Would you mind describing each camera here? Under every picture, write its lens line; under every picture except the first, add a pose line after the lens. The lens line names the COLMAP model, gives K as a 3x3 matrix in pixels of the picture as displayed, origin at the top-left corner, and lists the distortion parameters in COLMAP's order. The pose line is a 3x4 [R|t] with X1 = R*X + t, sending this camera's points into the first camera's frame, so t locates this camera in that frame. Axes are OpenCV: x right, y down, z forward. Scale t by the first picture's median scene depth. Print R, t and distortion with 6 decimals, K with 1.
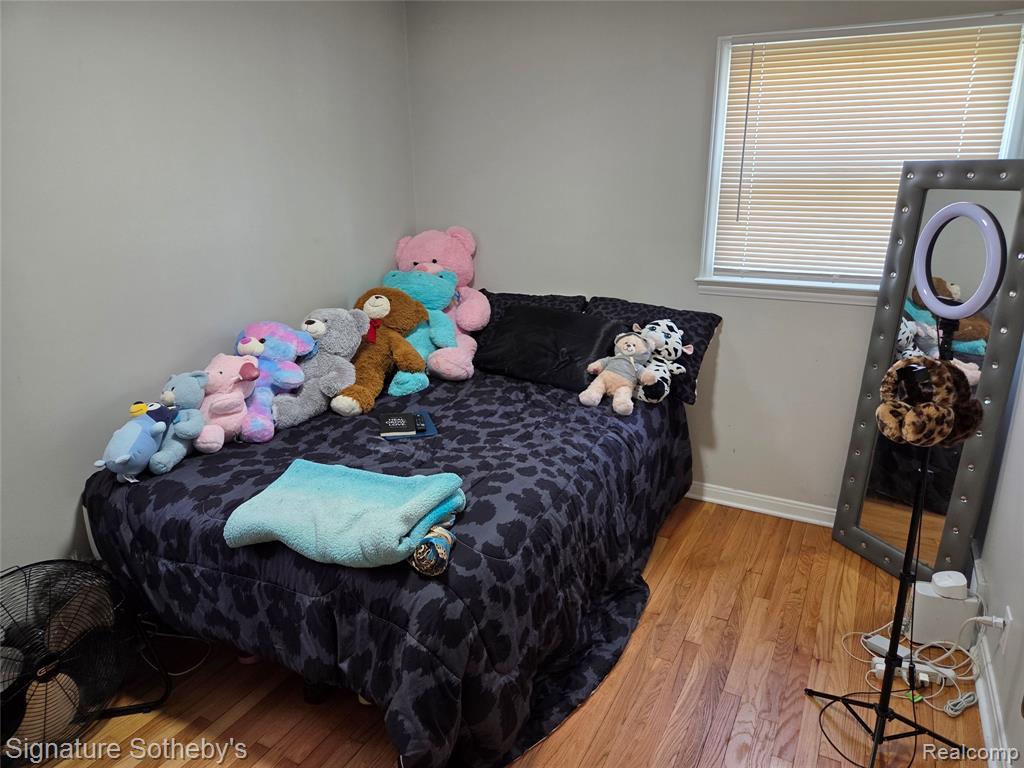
lens RADIAL K [[682.1, 0, 512.0], [0, 682.1, 384.0], [0, 0, 1]] dist [0.071014, -0.067965]
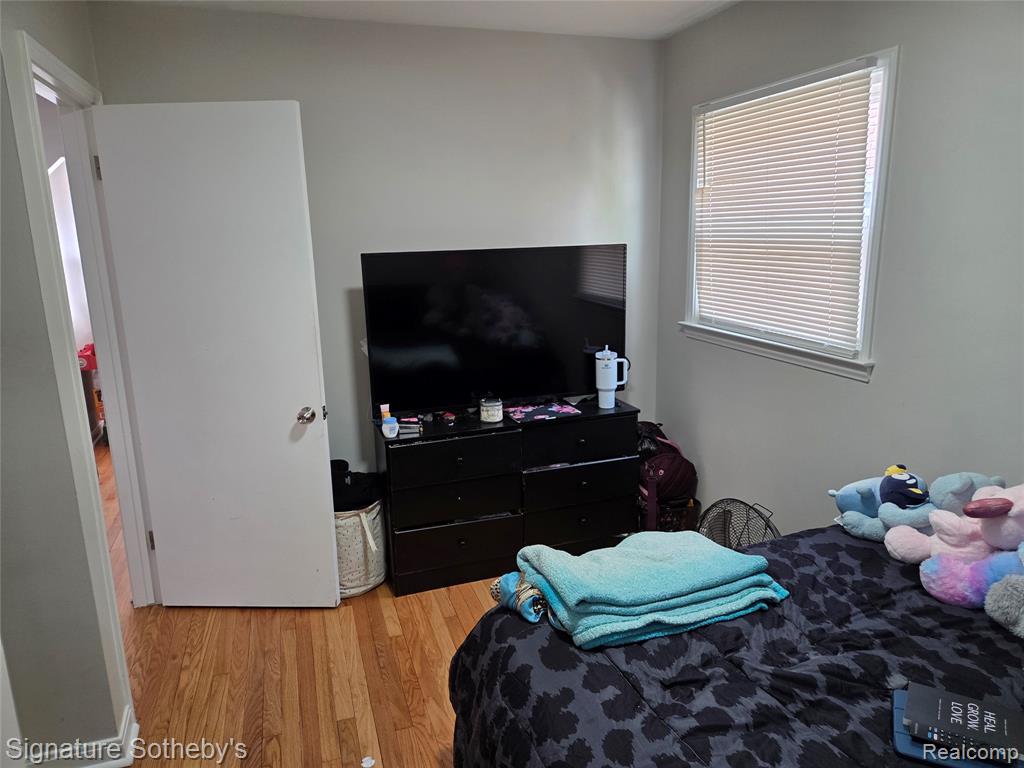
lens RADIAL K [[682.1, 0, 512.0], [0, 682.1, 384.0], [0, 0, 1]] dist [0.071014, -0.067965]
pose [[-0.690747, 0.180419, -0.700227, 0.433973], [-0.189229, 0.889524, 0.415860, -0.359123], [0.697898, 0.419757, -0.580295, 1.169286]]
